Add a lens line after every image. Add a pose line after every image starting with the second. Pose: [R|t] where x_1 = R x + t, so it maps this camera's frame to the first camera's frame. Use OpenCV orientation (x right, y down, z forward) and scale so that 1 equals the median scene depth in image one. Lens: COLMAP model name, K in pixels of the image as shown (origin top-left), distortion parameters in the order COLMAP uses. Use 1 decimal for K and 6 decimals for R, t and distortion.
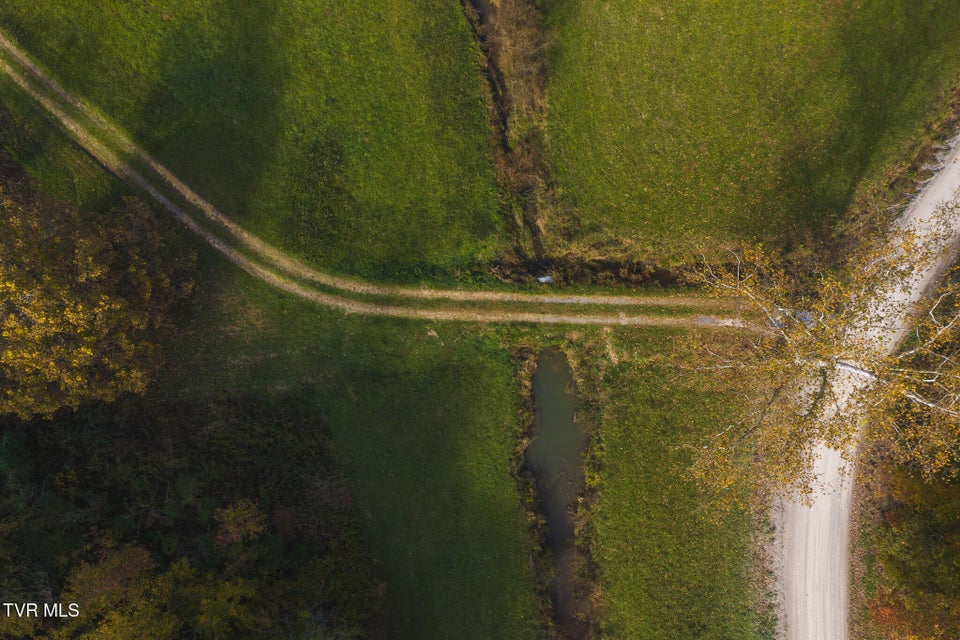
lens RADIAL K [[789.3, 0, 484.2], [0, 789.3, 323.5], [0, 0, 1]] dist [0.011531, -0.013923]
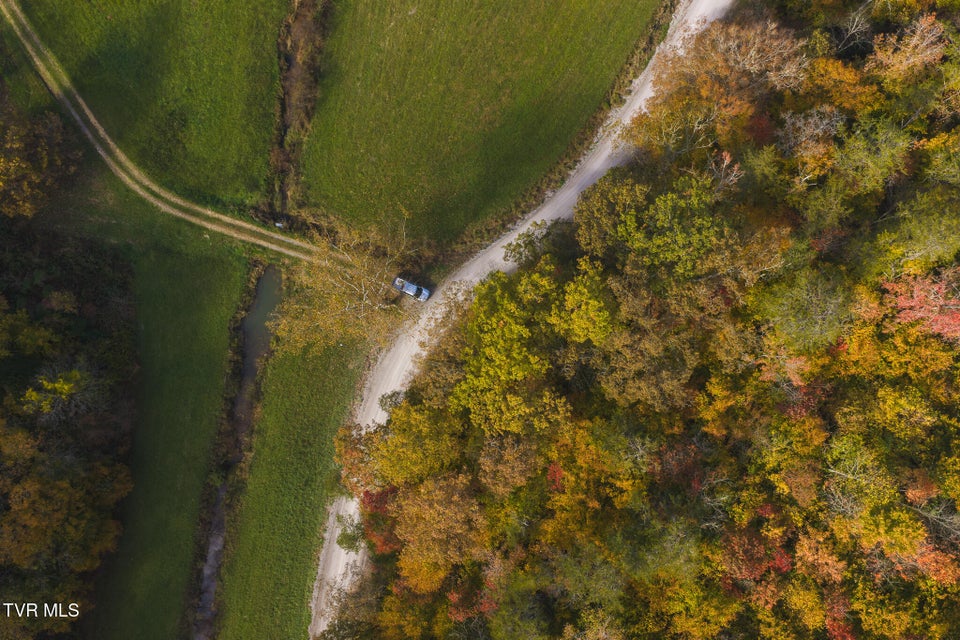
lens RADIAL K [[789.3, 0, 484.2], [0, 789.3, 323.5], [0, 0, 1]] dist [0.011531, -0.013923]
pose [[0.958701, 0.284414, 0.001059, 0.568656], [-0.284415, 0.958696, 0.003153, 0.017439], [-0.000119, -0.003324, 0.999994, -0.729791]]
